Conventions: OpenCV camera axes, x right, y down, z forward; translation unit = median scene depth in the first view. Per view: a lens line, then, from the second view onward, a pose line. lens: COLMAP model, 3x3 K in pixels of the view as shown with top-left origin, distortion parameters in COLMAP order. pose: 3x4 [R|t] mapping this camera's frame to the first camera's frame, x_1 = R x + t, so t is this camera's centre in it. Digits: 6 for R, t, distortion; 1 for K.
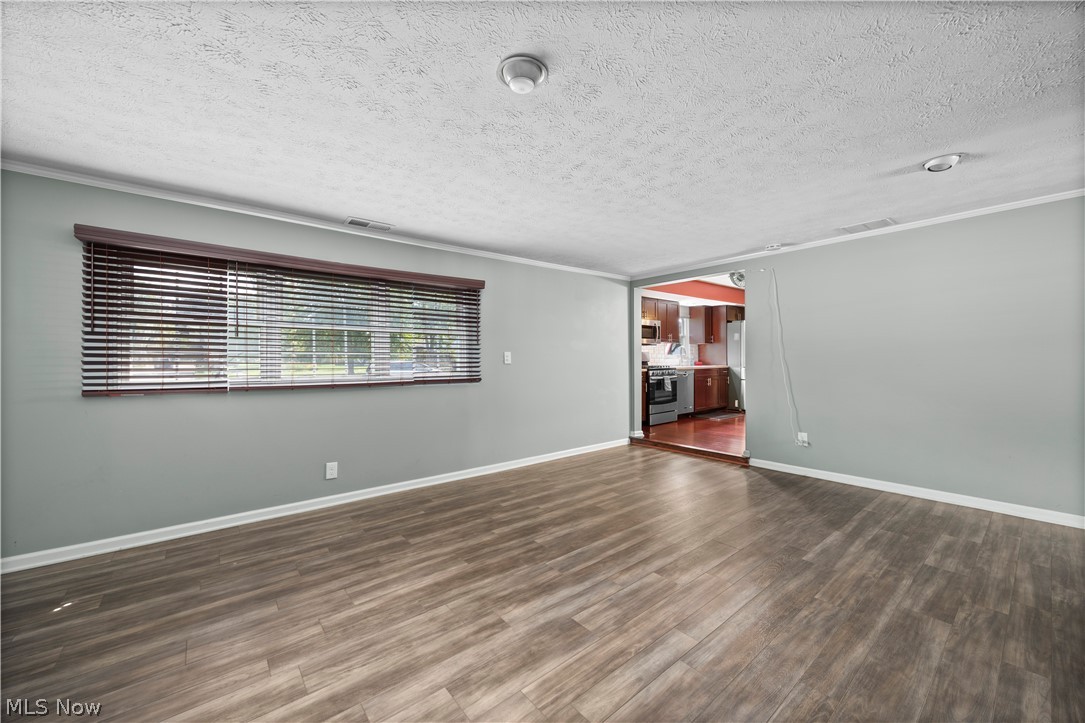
lens RADIAL K [[426.2, 0, 530.6], [0, 426.2, 353.4], [0, 0, 1]] dist [-0.001904, 0.000282]
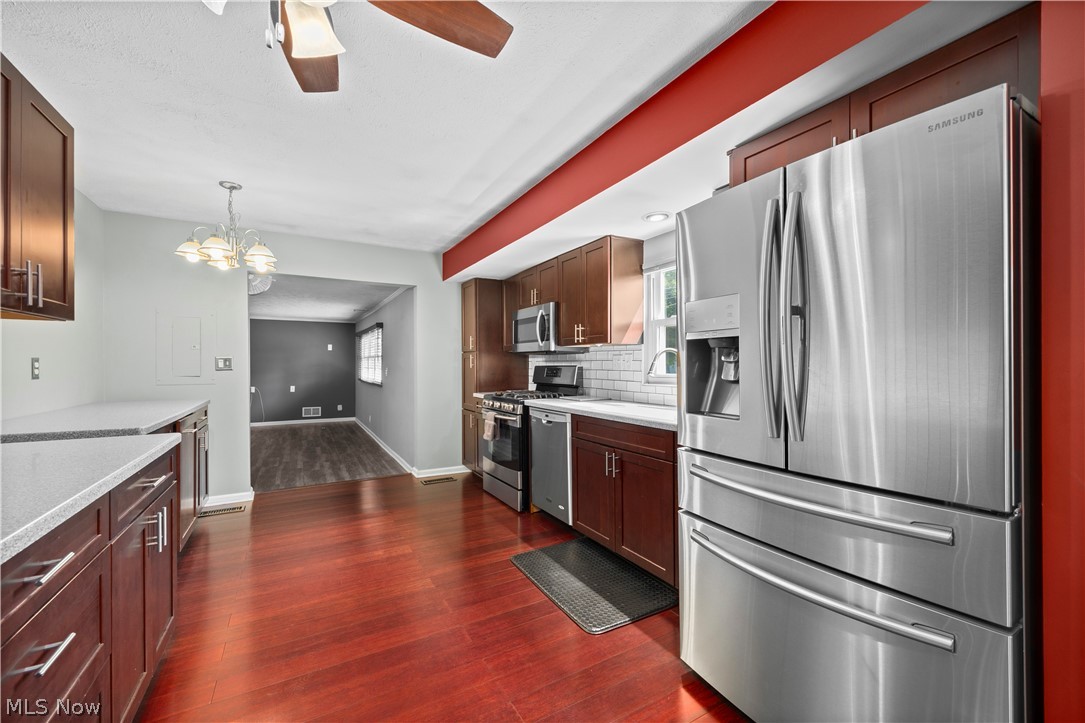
lens RADIAL K [[426.2, 0, 527.6], [0, 426.2, 367.4], [0, 0, 1]] dist [-0.001904, 0.000282]
pose [[-0.191074, 0.013094, -0.981488, 2.156409], [0.013096, 0.999856, 0.010789, -0.022273], [0.981488, -0.010792, -0.191218, 2.941647]]
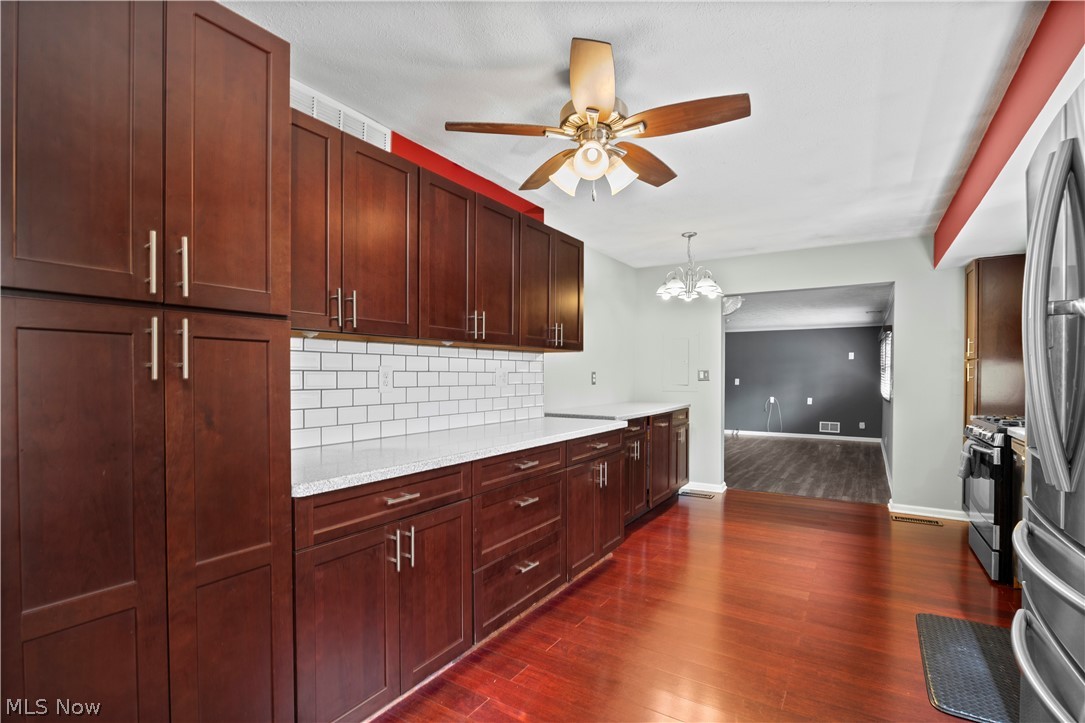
lens RADIAL K [[488.7, 0, 567.6], [0, 488.7, 385.9], [0, 0, 1]] dist [-0.000049, -0.000148]
pose [[-0.942109, 0.013275, -0.335043, 2.135019], [0.008971, 0.999856, 0.014391, -0.022125], [0.335186, 0.010553, -0.942093, 3.352401]]
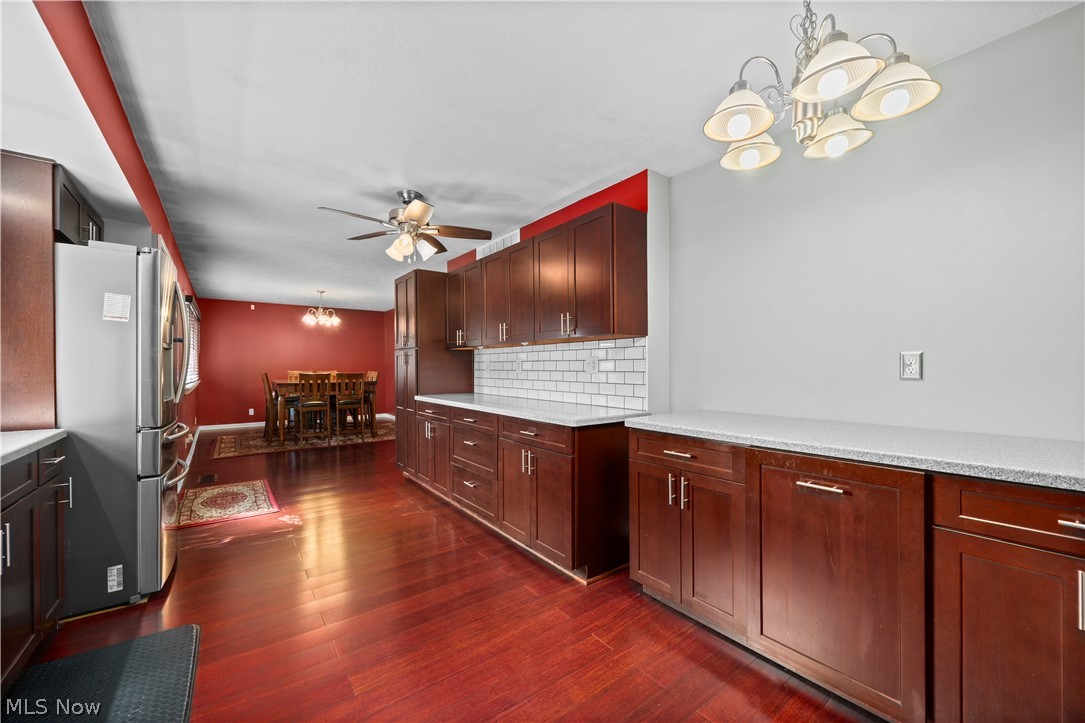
lens RADIAL K [[426.2, 0, 548.0], [0, 426.2, 367.6], [0, 0, 1]] dist [-0.001904, 0.000282]
pose [[0.027251, 0.002036, 0.999627, 0.760485], [-0.008809, 0.999960, -0.001797, -0.016848], [-0.999590, -0.008757, 0.027268, 2.295131]]
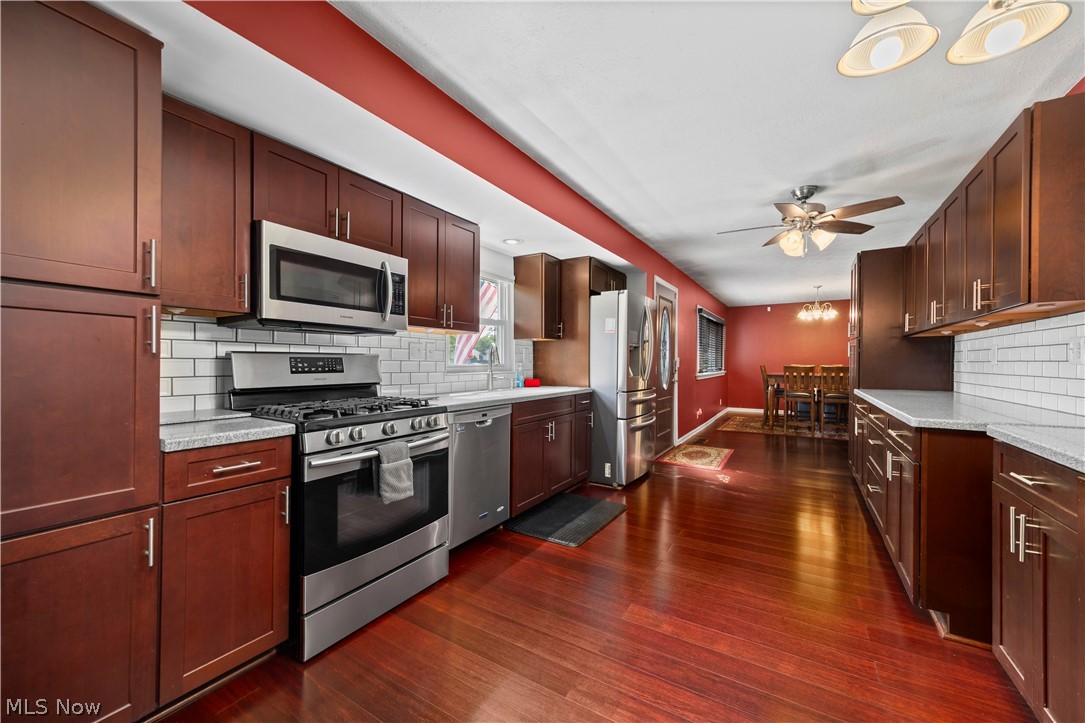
lens RADIAL K [[426.2, 0, 537.3], [0, 426.2, 366.2], [0, 0, 1]] dist [-0.001904, 0.000282]
pose [[0.947205, 0.004054, 0.320603, 0.815256], [-0.009703, 0.999824, 0.016026, -0.004123], [-0.320481, -0.018291, 0.947078, 1.826499]]
